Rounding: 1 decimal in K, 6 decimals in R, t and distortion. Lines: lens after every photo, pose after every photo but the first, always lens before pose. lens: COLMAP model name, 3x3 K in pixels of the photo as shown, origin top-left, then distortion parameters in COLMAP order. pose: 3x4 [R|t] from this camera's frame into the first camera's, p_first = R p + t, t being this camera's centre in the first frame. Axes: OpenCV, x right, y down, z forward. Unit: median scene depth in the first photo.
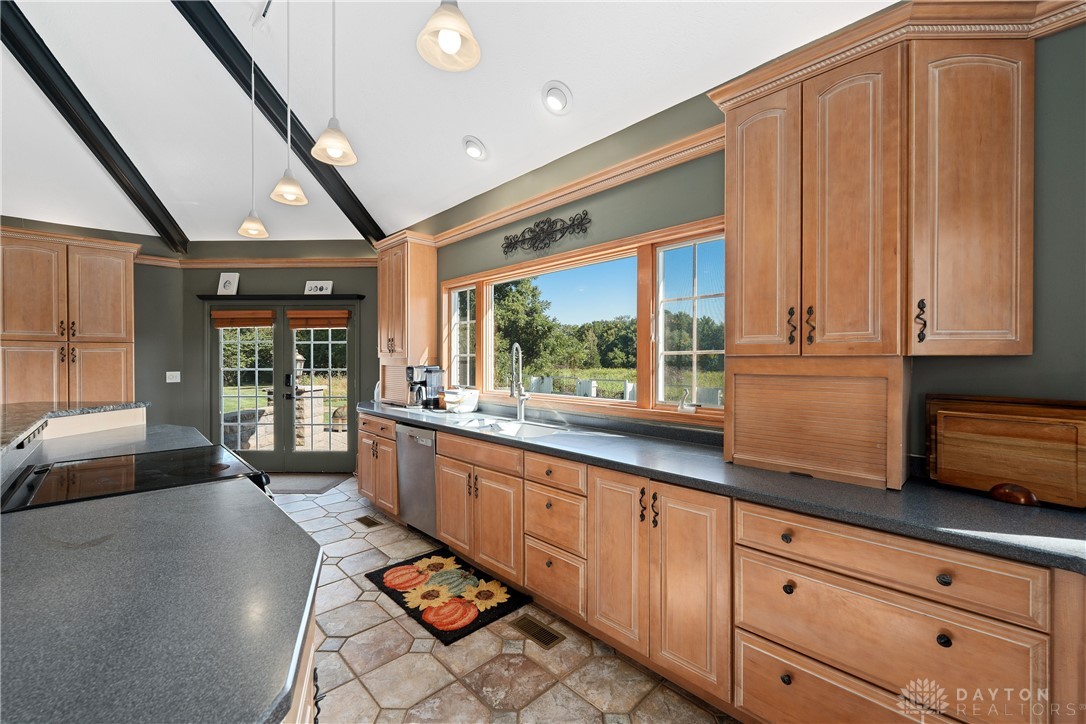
lens RADIAL K [[443.5, 0, 539.3], [0, 443.5, 371.5], [0, 0, 1]] dist [0.001703, 0.000258]
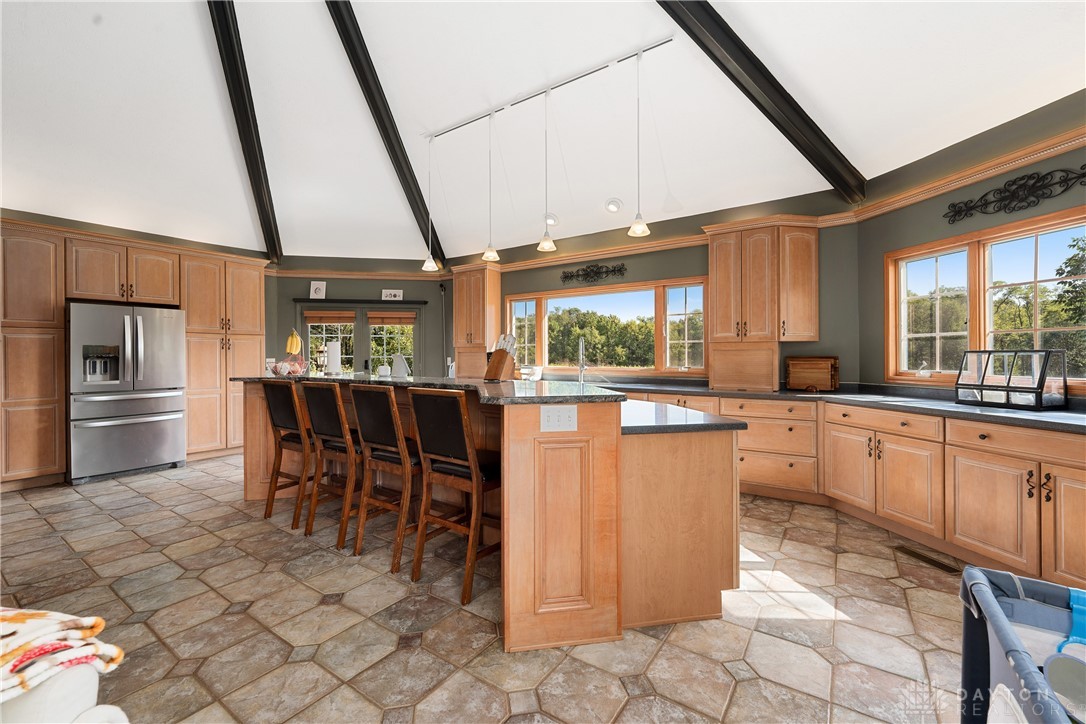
lens RADIAL K [[443.5, 0, 539.3], [0, 443.5, 371.5], [0, 0, 1]] dist [0.001703, 0.000258]
pose [[0.979313, -0.010480, 0.202079, -0.648900], [0.008745, 0.999917, 0.009476, 0.062480], [-0.202161, -0.007513, 0.979323, -0.762378]]
